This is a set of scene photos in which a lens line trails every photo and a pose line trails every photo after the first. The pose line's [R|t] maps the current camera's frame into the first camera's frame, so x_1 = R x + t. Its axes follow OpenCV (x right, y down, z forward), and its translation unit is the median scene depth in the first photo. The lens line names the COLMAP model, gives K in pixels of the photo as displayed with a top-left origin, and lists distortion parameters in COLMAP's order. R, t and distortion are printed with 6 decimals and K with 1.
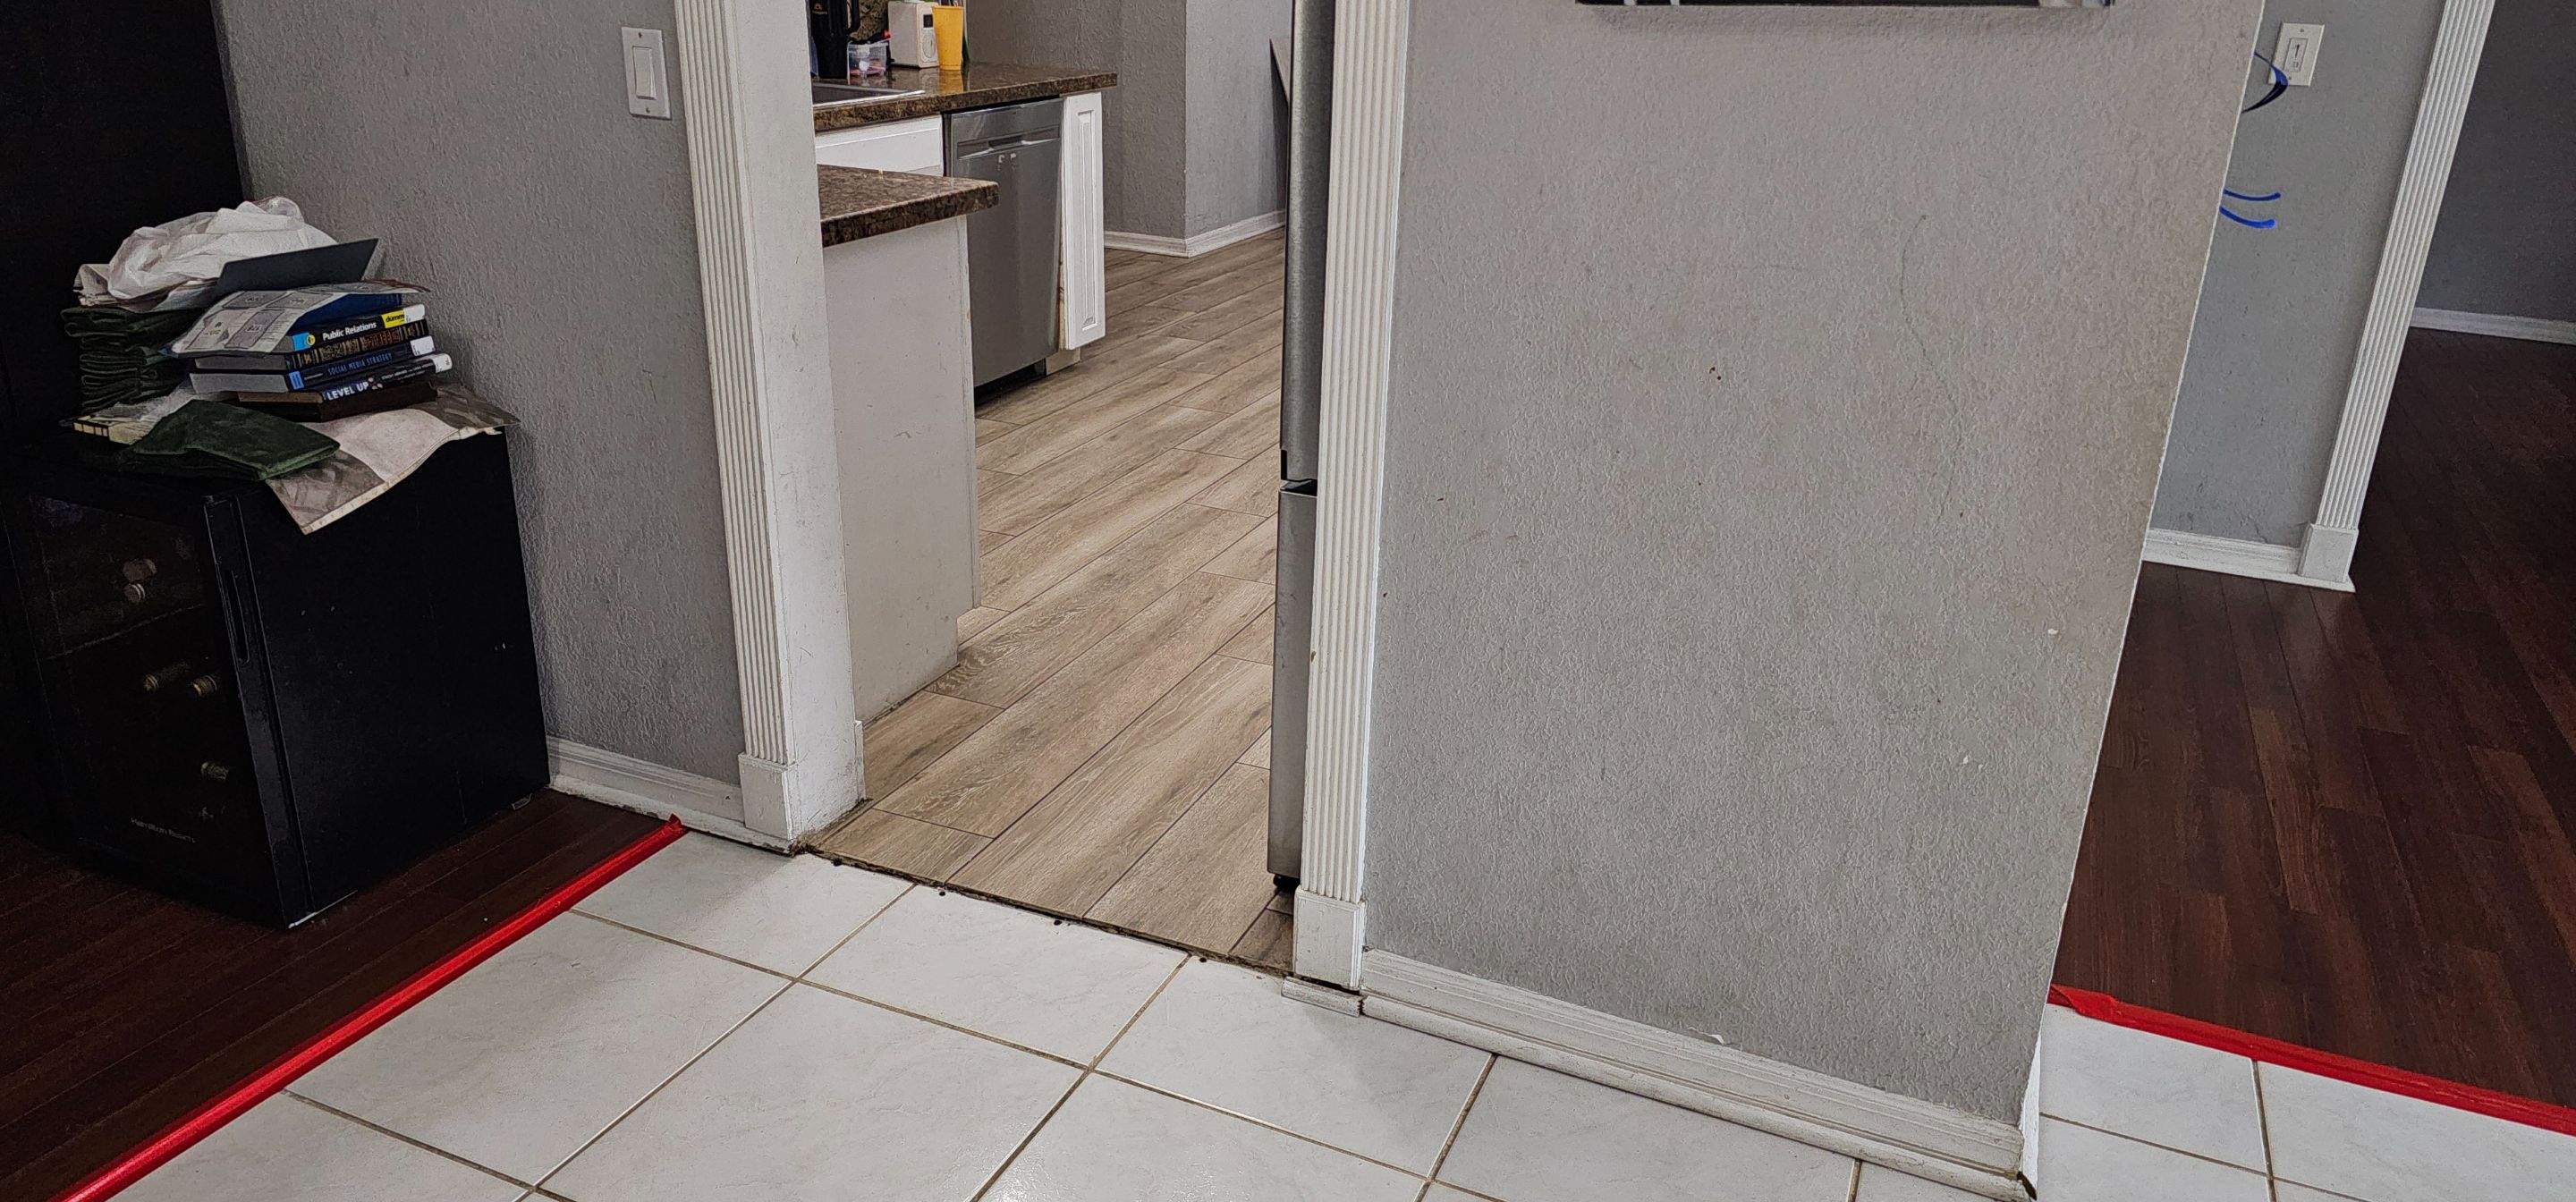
lens RADIAL K [[1702.9, 0, 1282.0], [0, 1702.9, 581.3], [0, 0, 1]] dist [0.068072, -0.082032]
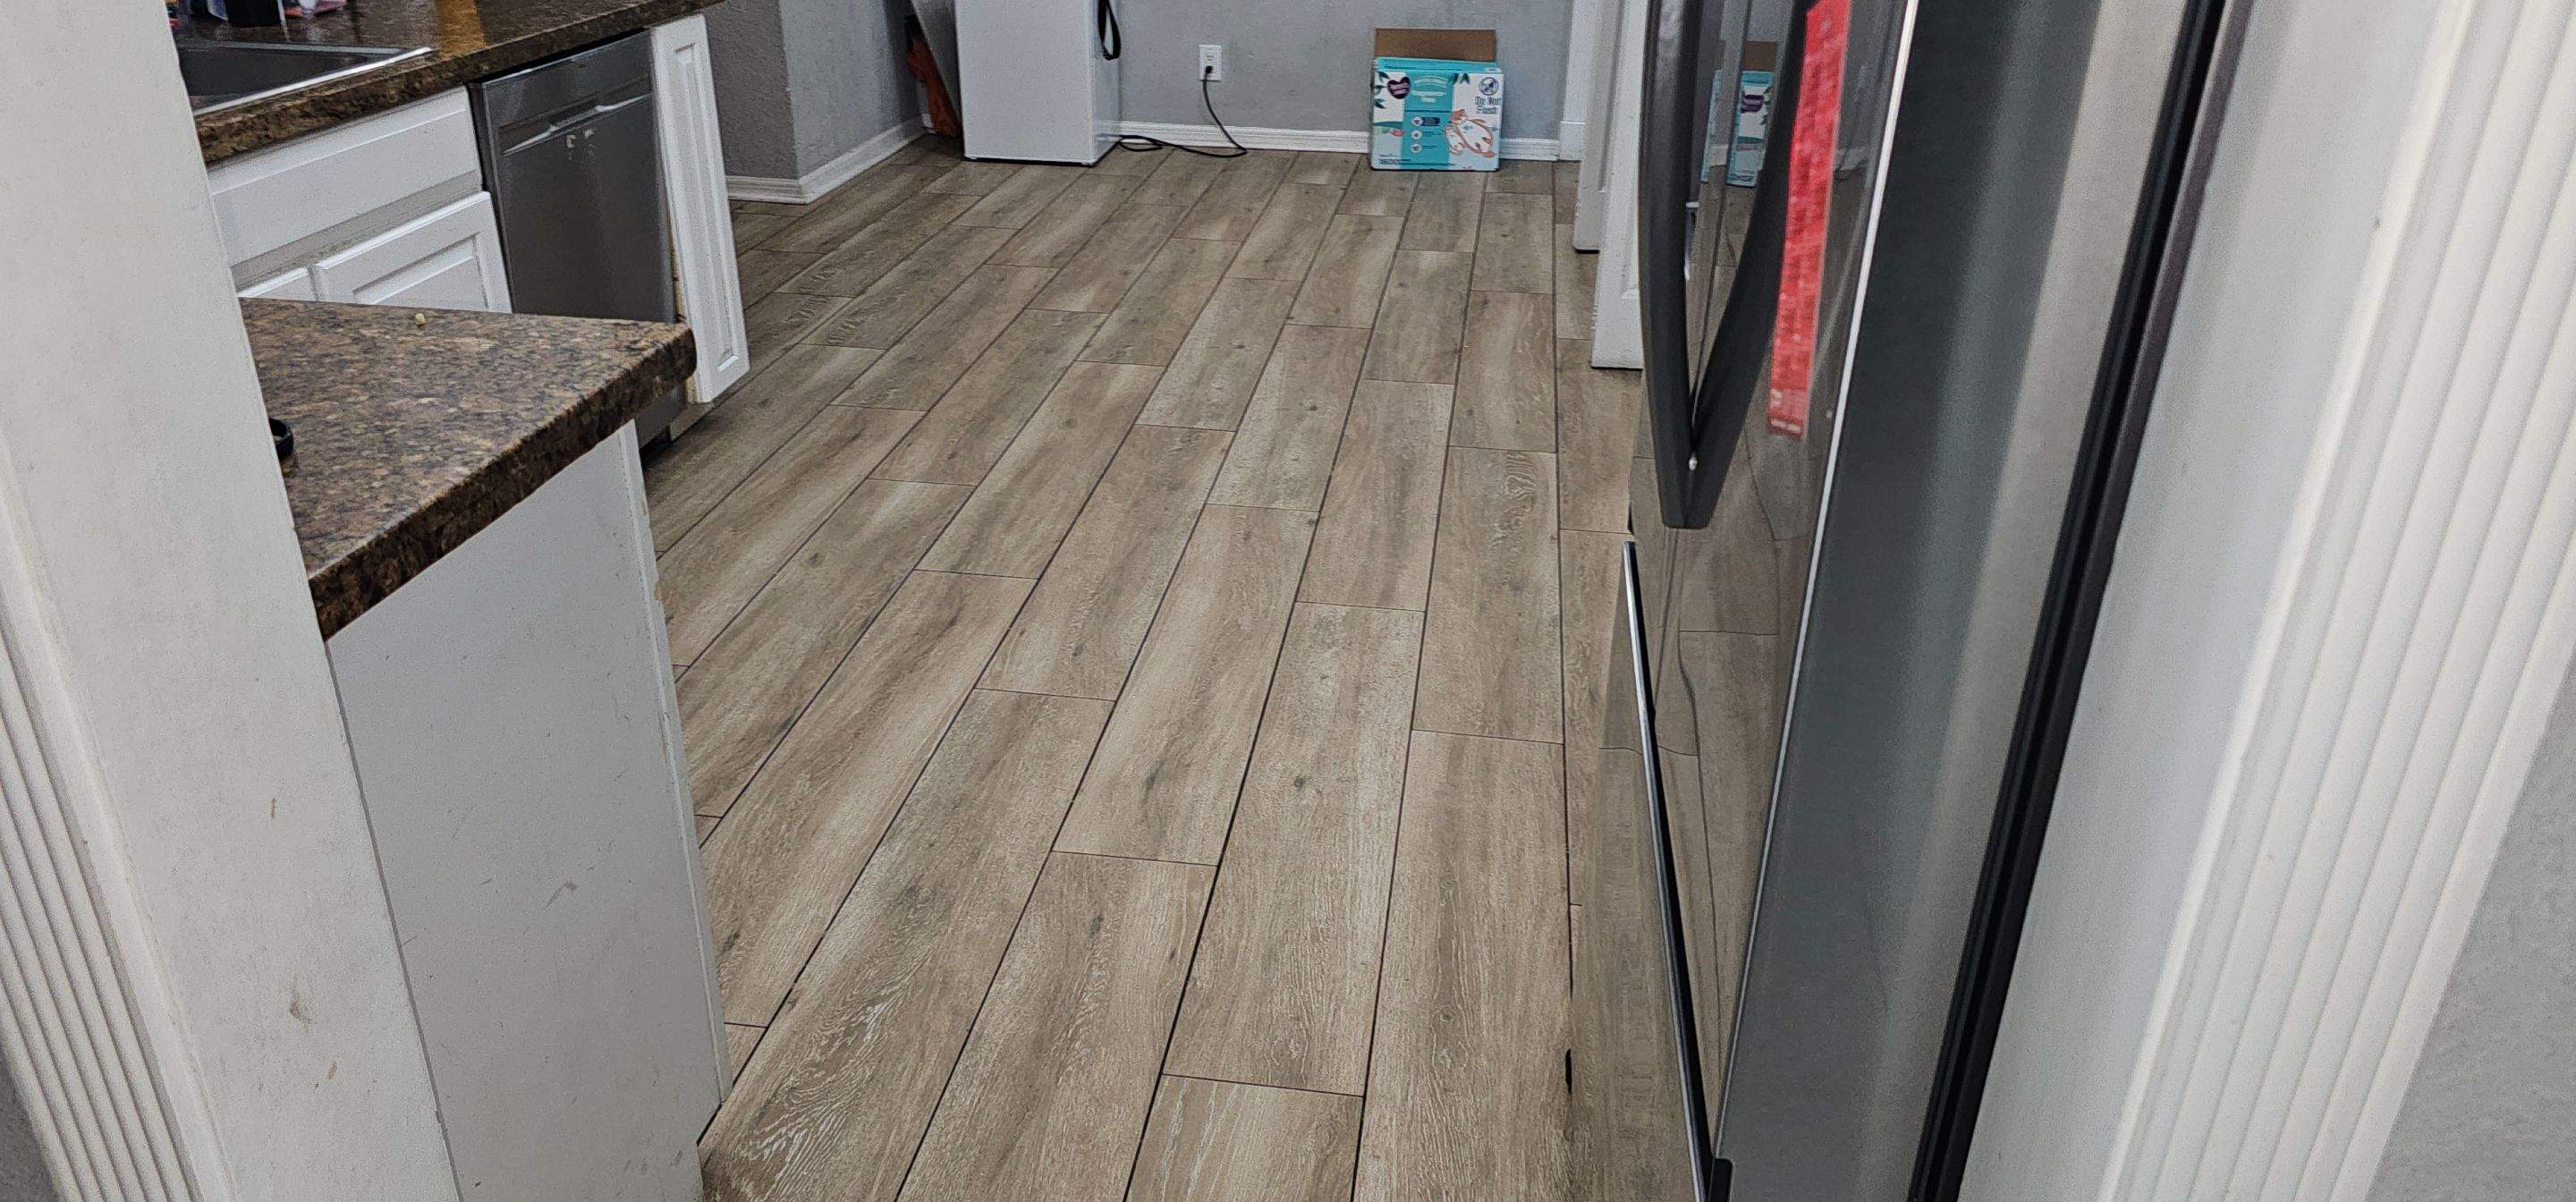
lens RADIAL K [[1703.7, 0, 1249.9], [0, 1703.7, 546.3], [0, 0, 1]] dist [0.159600, -0.233147]
pose [[0.966868, -0.121632, 0.224437, -0.081289], [0.105413, 0.990965, 0.082930, -0.121182], [-0.232495, -0.056524, 0.970954, 0.301452]]
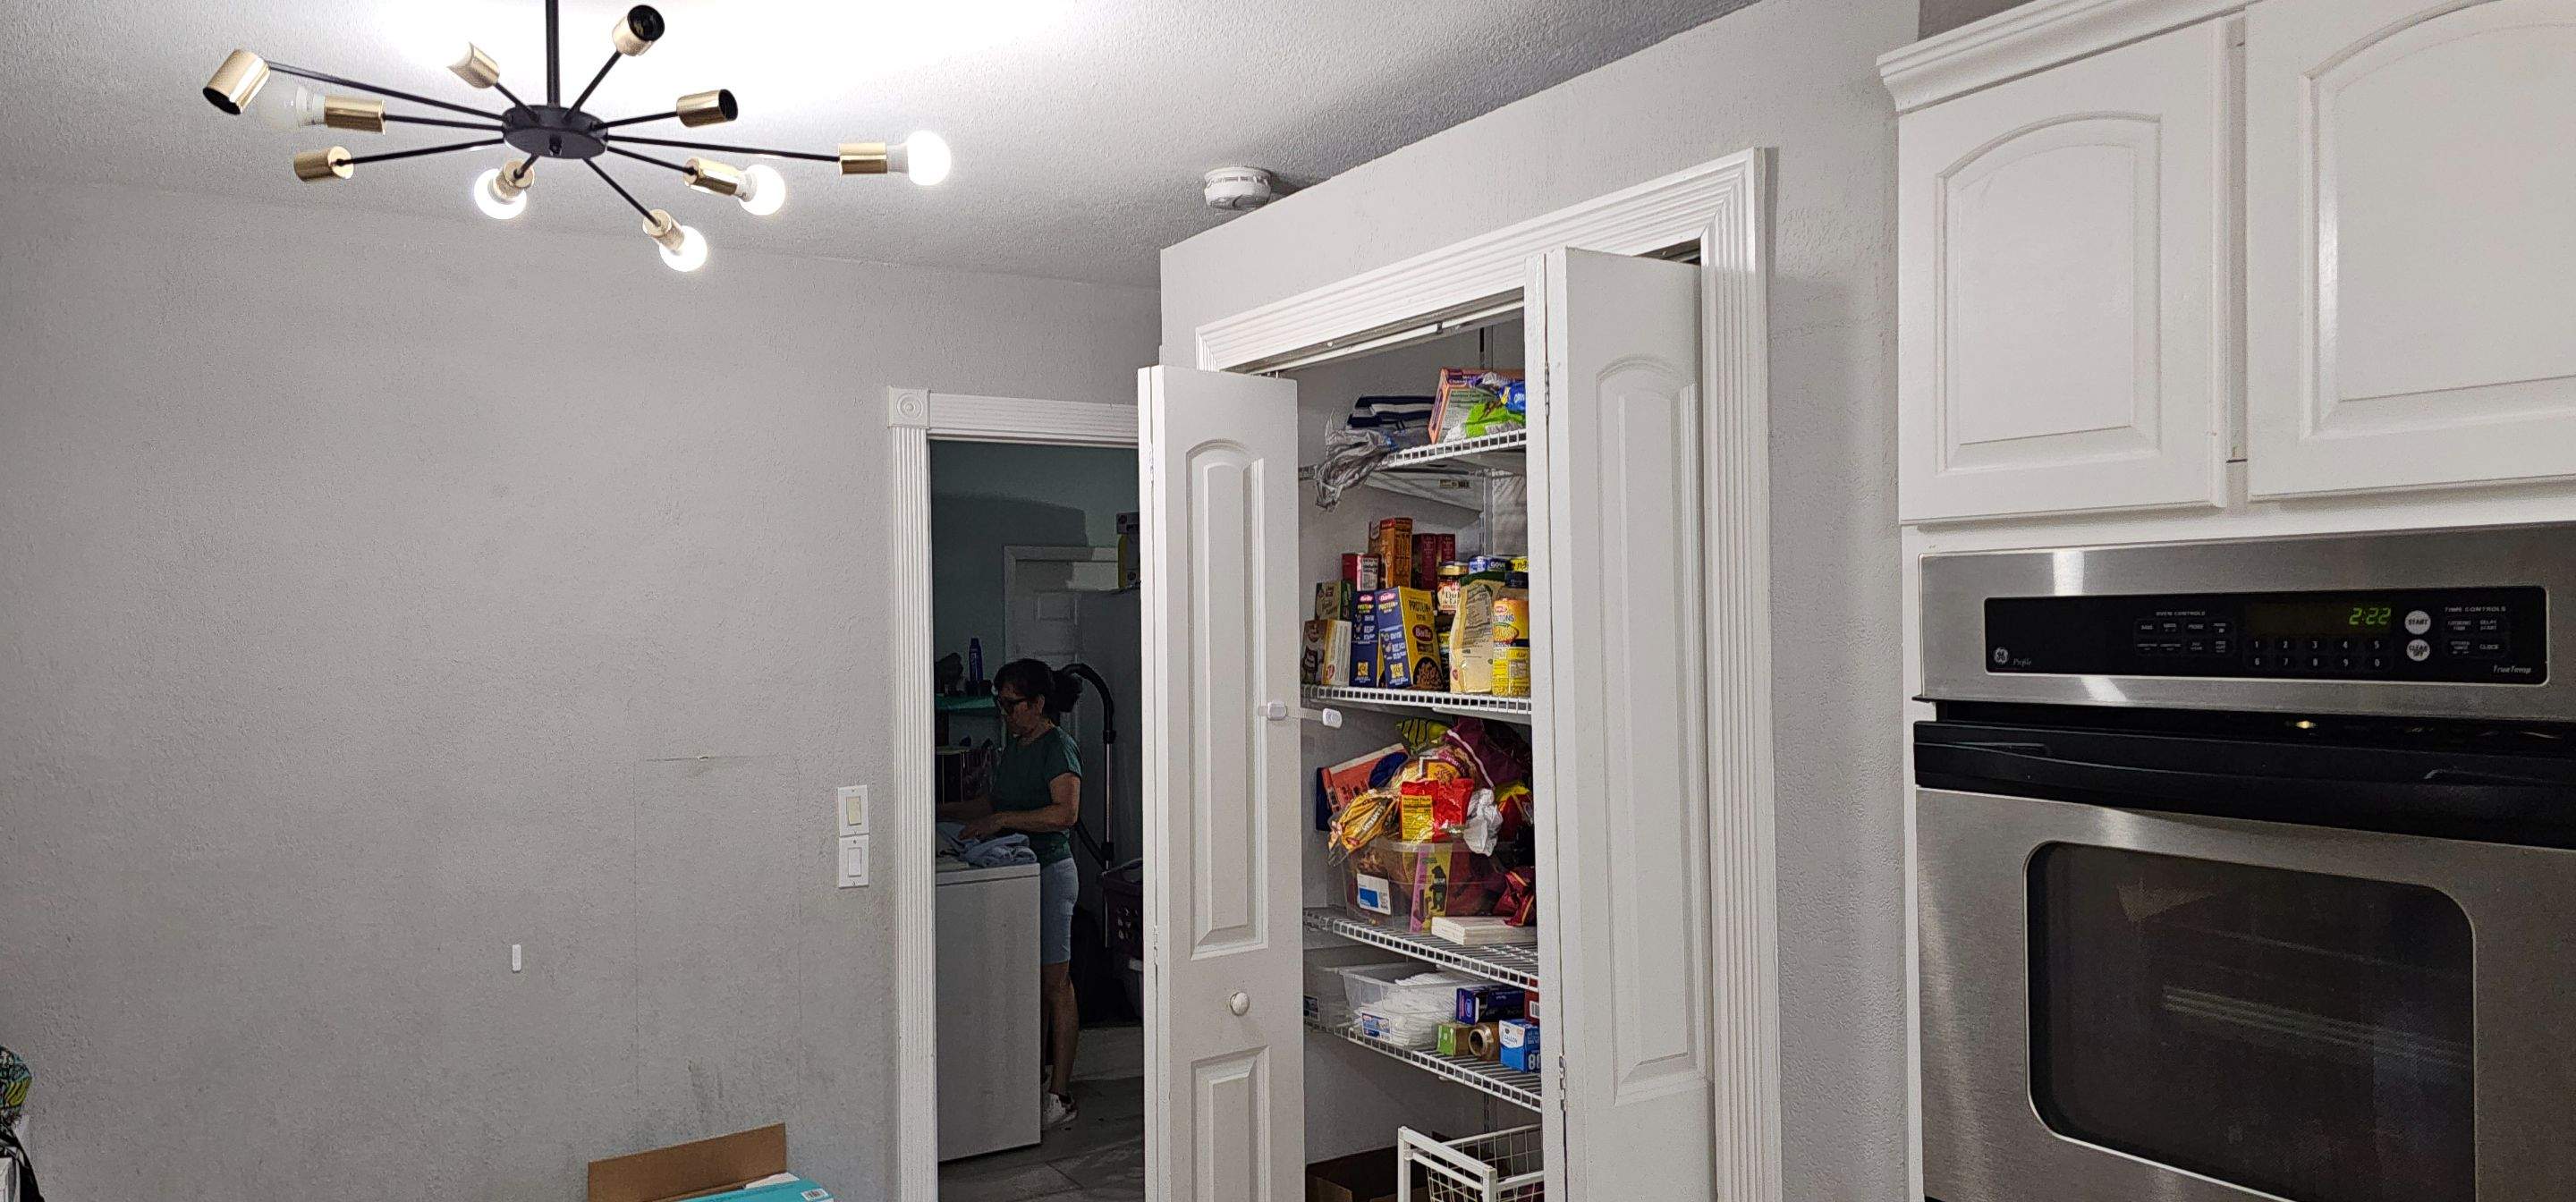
lens RADIAL K [[1702.9, 0, 1282.0], [0, 1702.9, 581.3], [0, 0, 1]] dist [0.068072, -0.082032]
pose [[0.574806, -0.017111, 0.818111, -0.097475], [0.323986, 0.922838, -0.208332, -0.359145], [-0.751420, 0.384807, 0.535996, 0.797096]]
